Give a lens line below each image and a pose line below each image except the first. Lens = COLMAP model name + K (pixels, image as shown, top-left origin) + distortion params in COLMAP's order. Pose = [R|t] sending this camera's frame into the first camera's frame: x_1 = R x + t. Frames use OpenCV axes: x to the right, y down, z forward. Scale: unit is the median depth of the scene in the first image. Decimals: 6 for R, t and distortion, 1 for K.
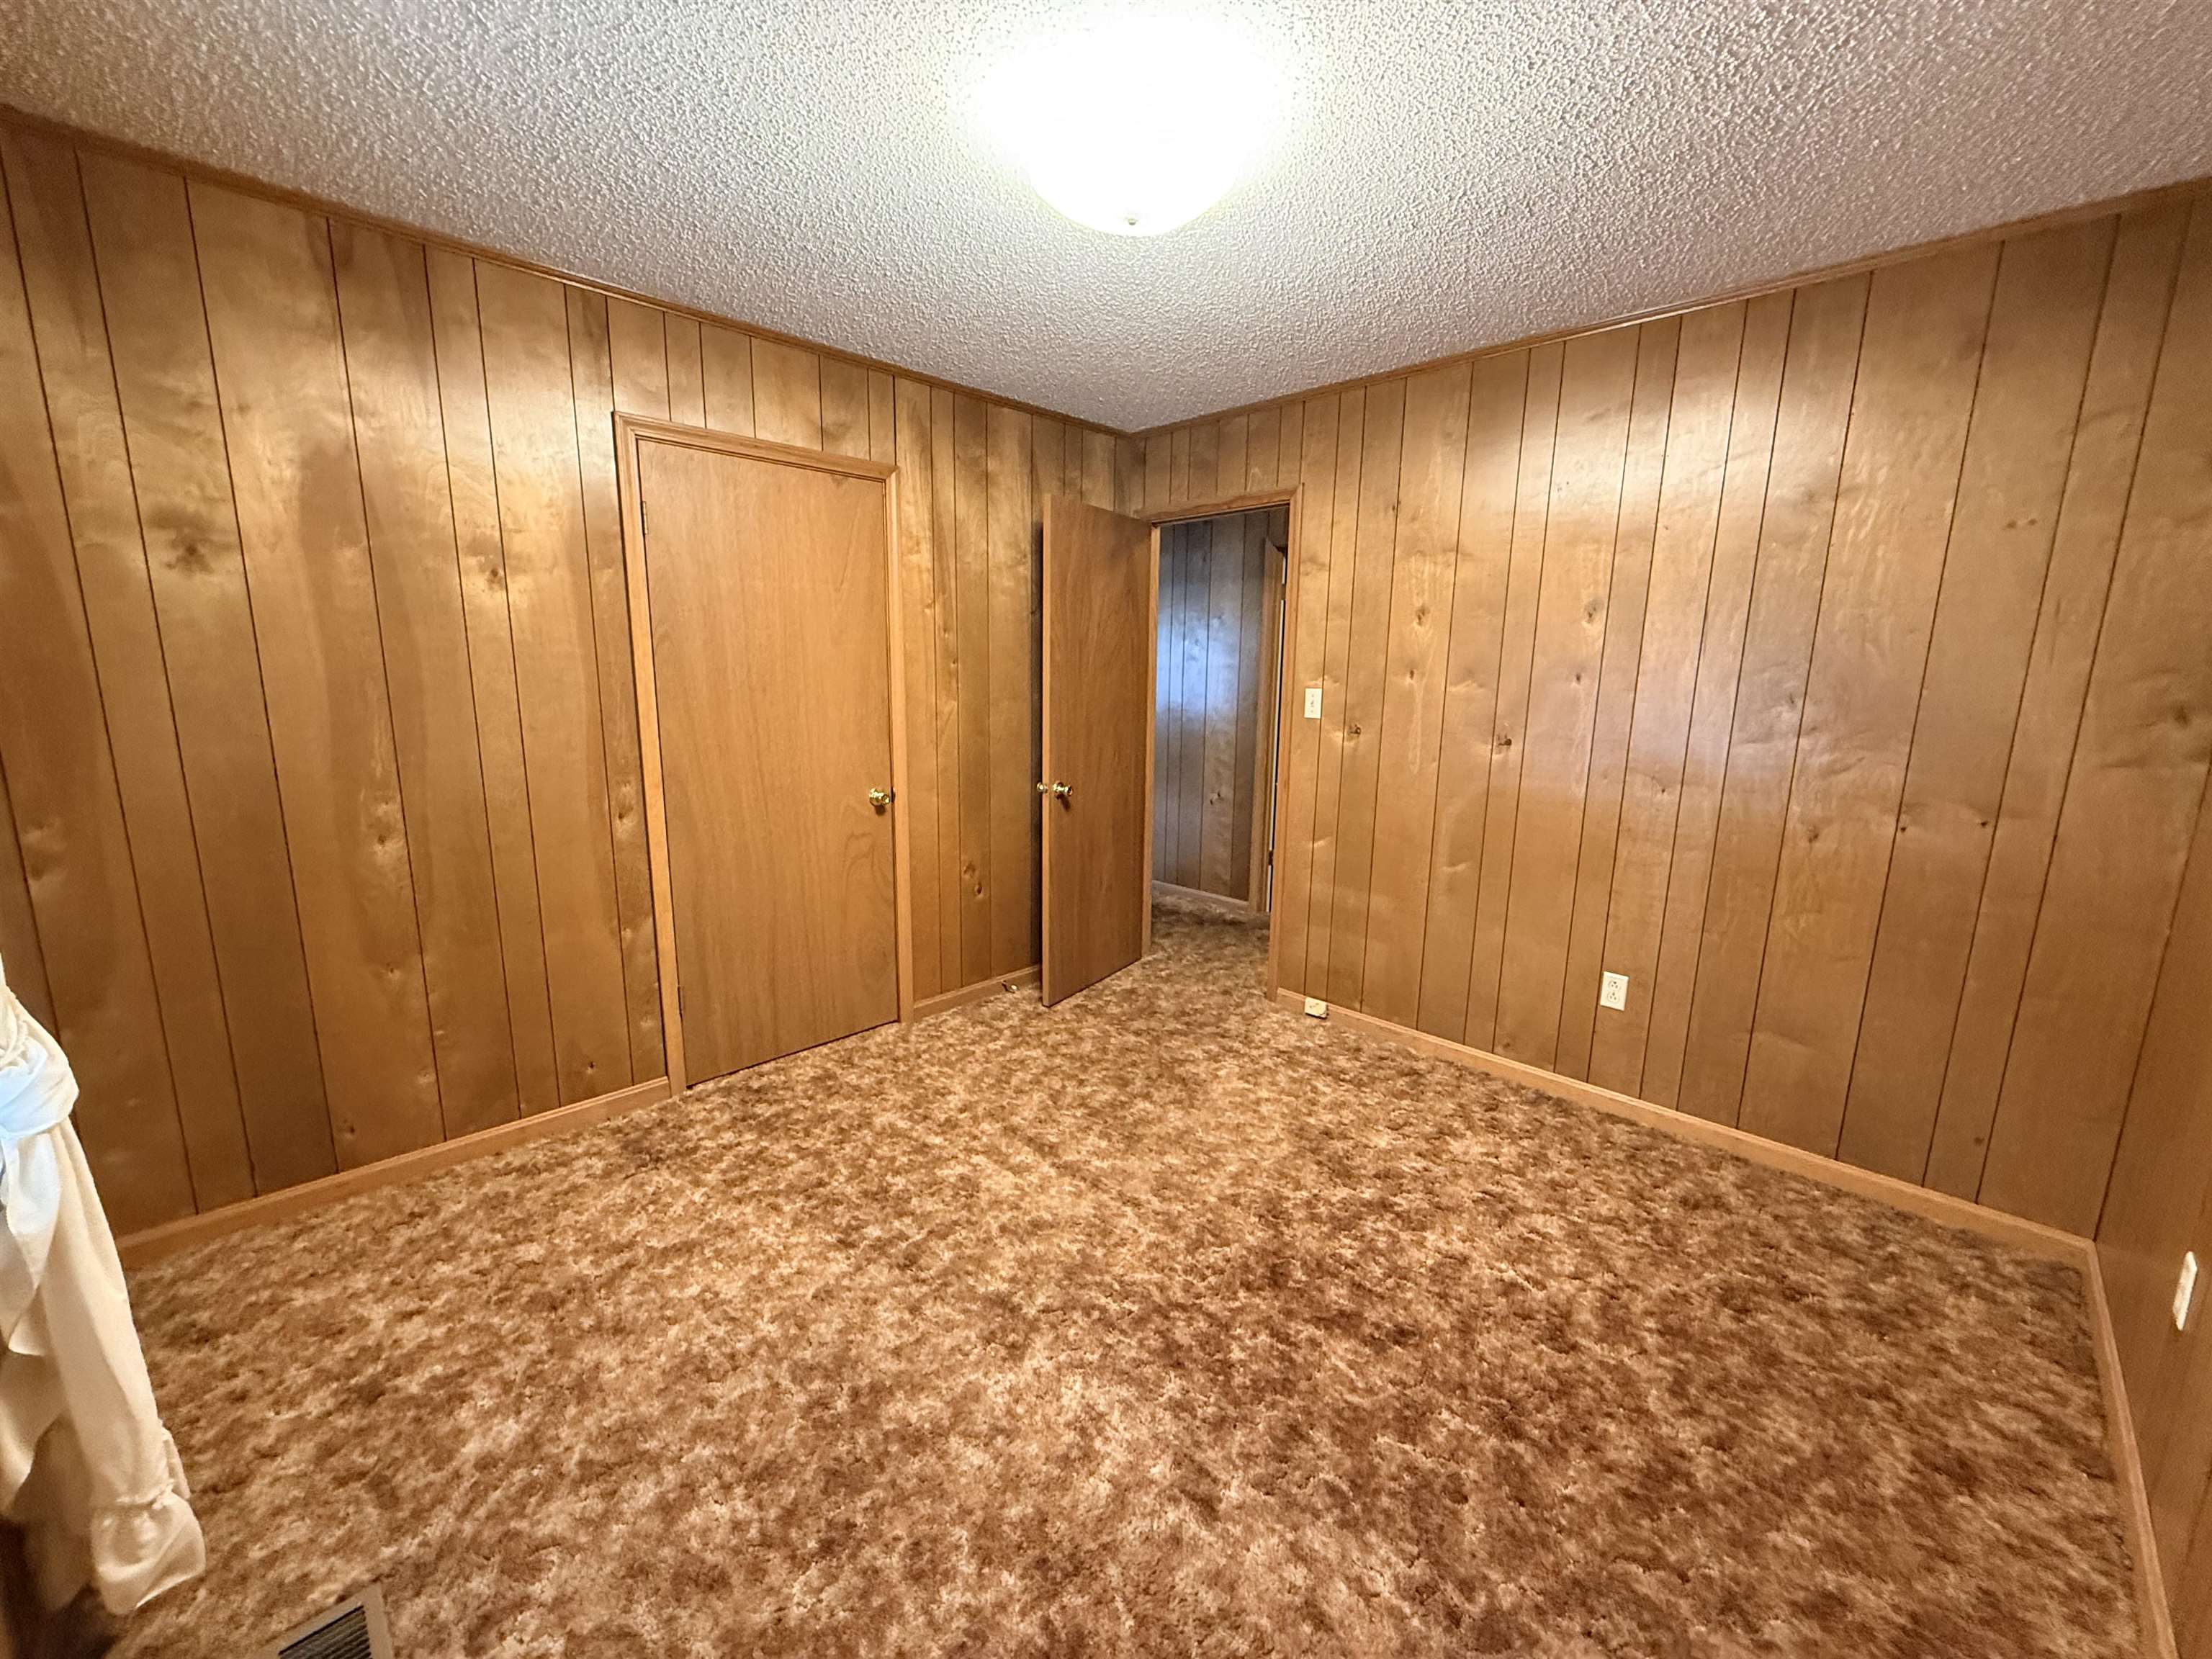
lens RADIAL K [[877.9, 0, 1105.5], [0, 877.9, 829.1], [0, 0, 1]] dist [0.002228, -0.000794]
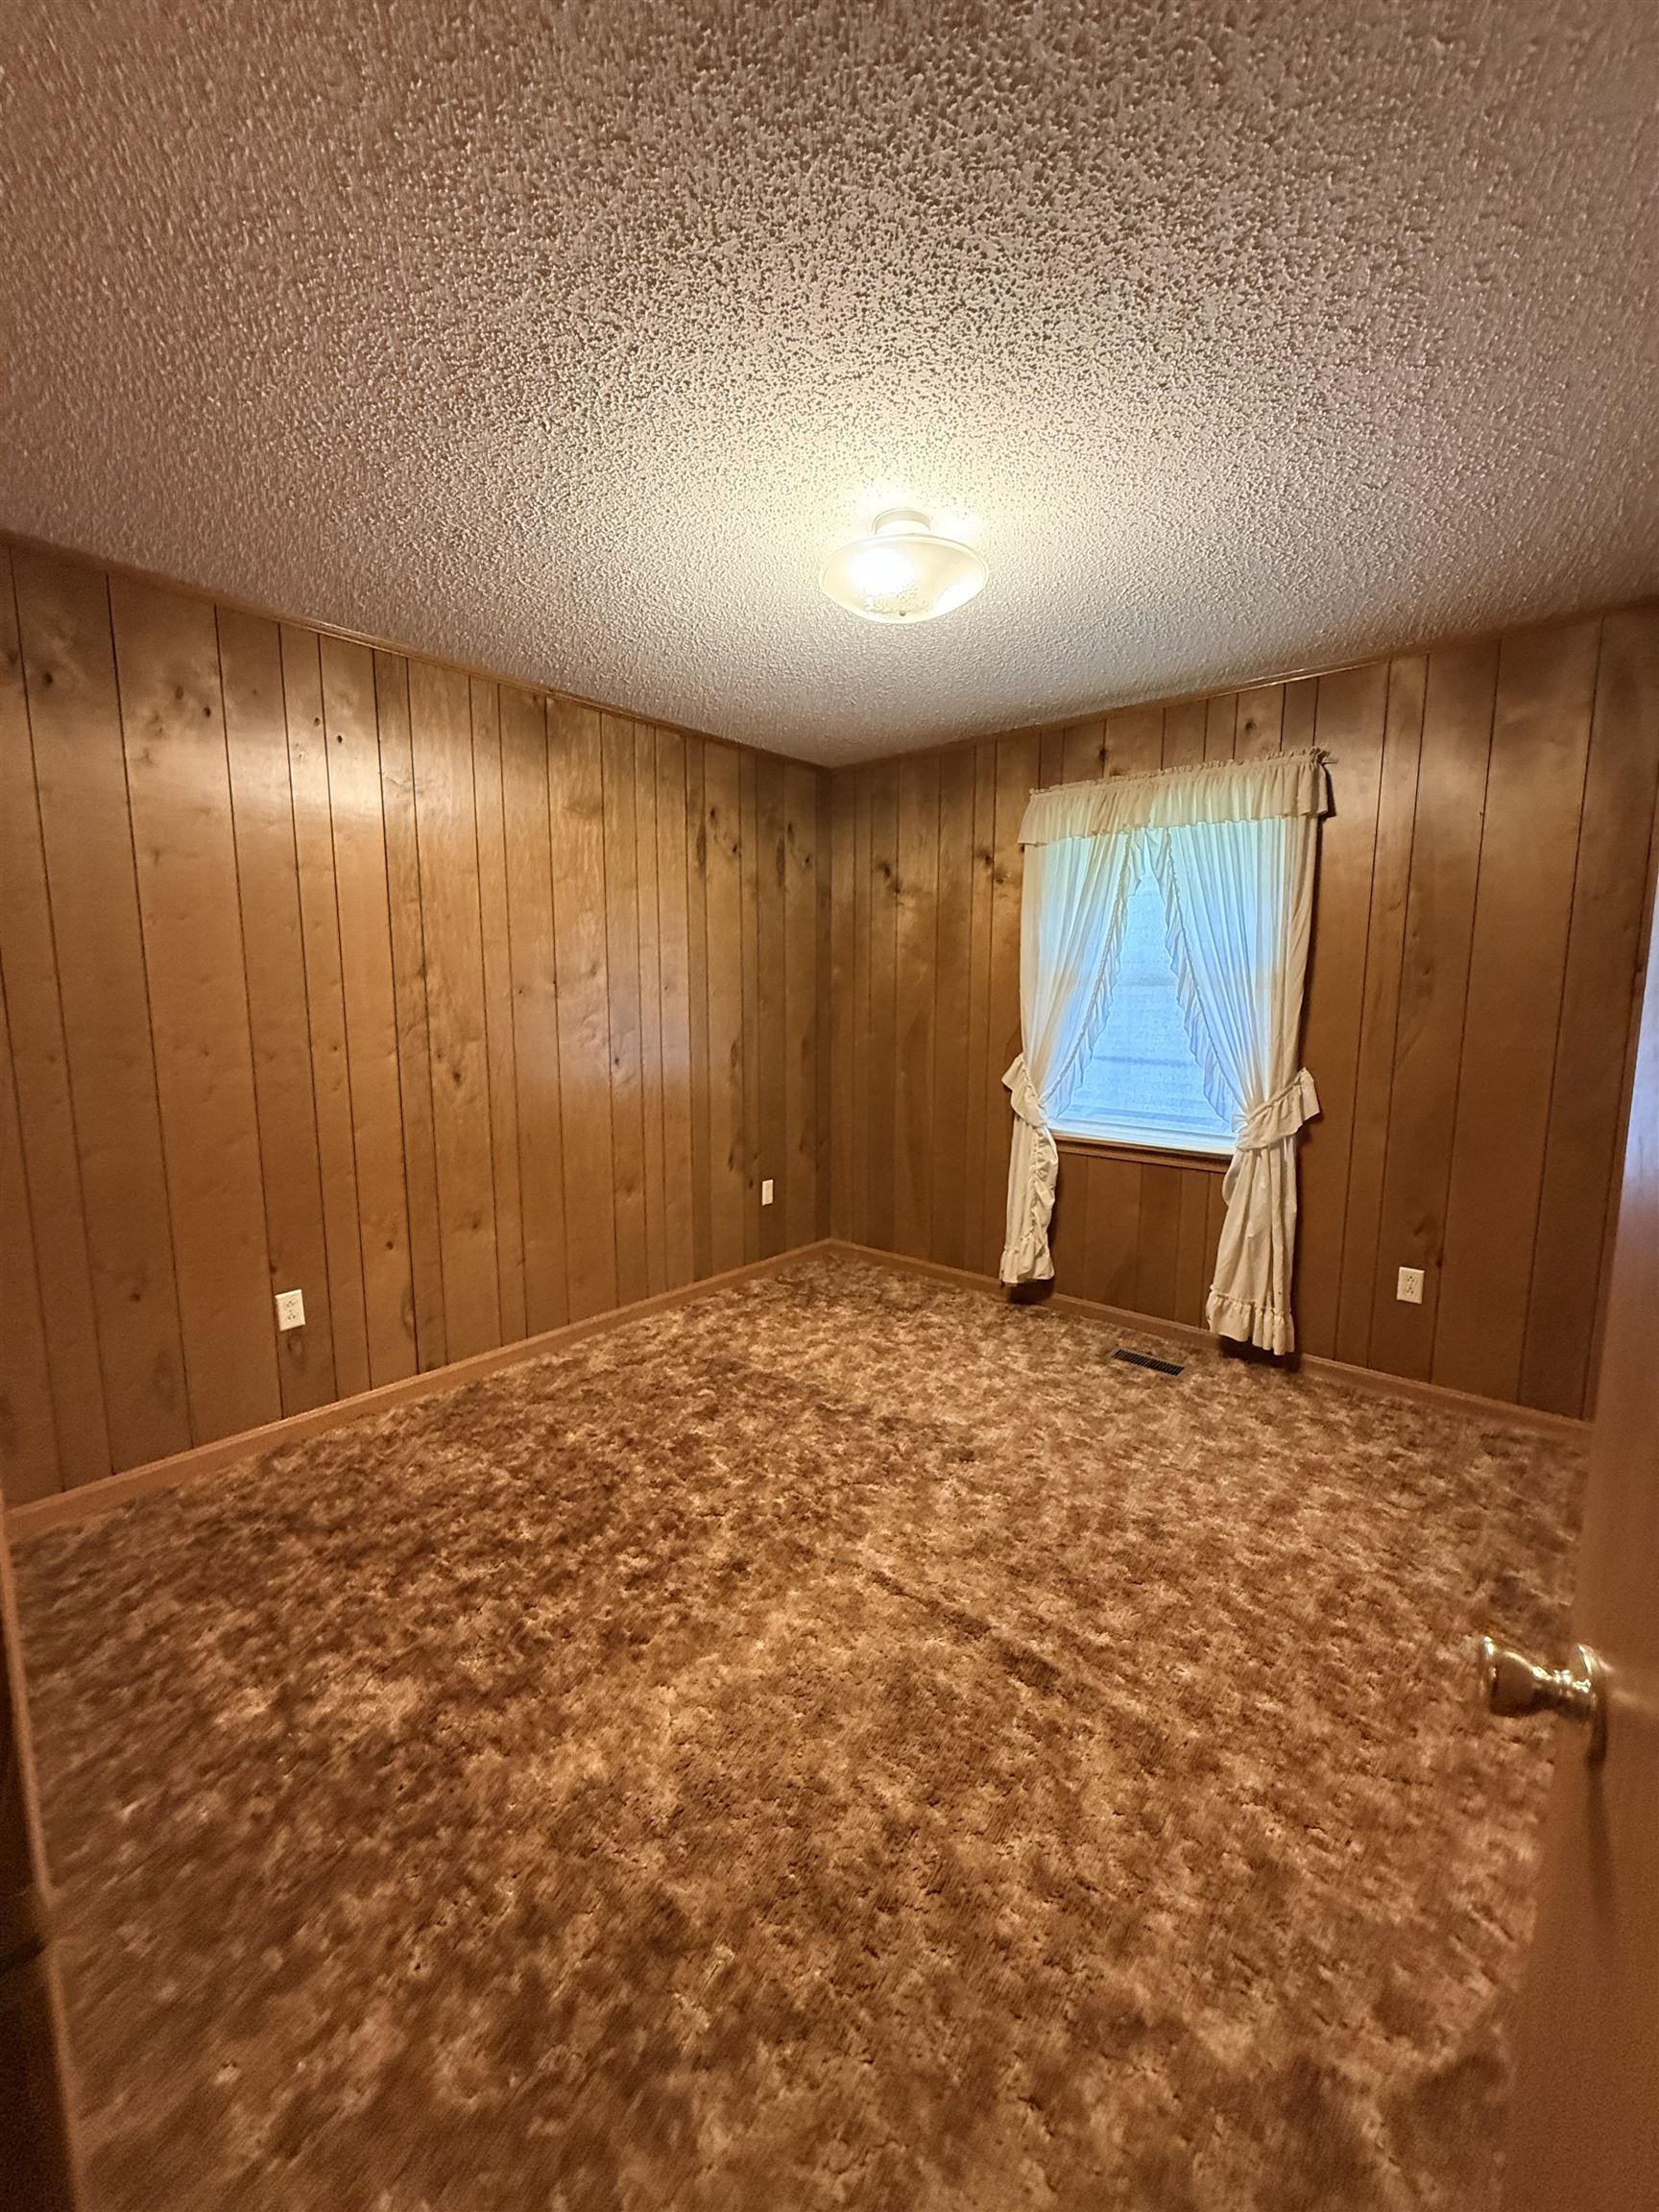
lens RADIAL K [[877.9, 0, 829.7], [0, 877.9, 1103.5], [0, 0, 1]] dist [0.002228, -0.000794]
pose [[-0.997699, -0.006453, -0.067488, 0.139761], [-0.026781, 0.952013, 0.304883, -0.280806], [0.062283, 0.305989, -0.949996, 1.583405]]
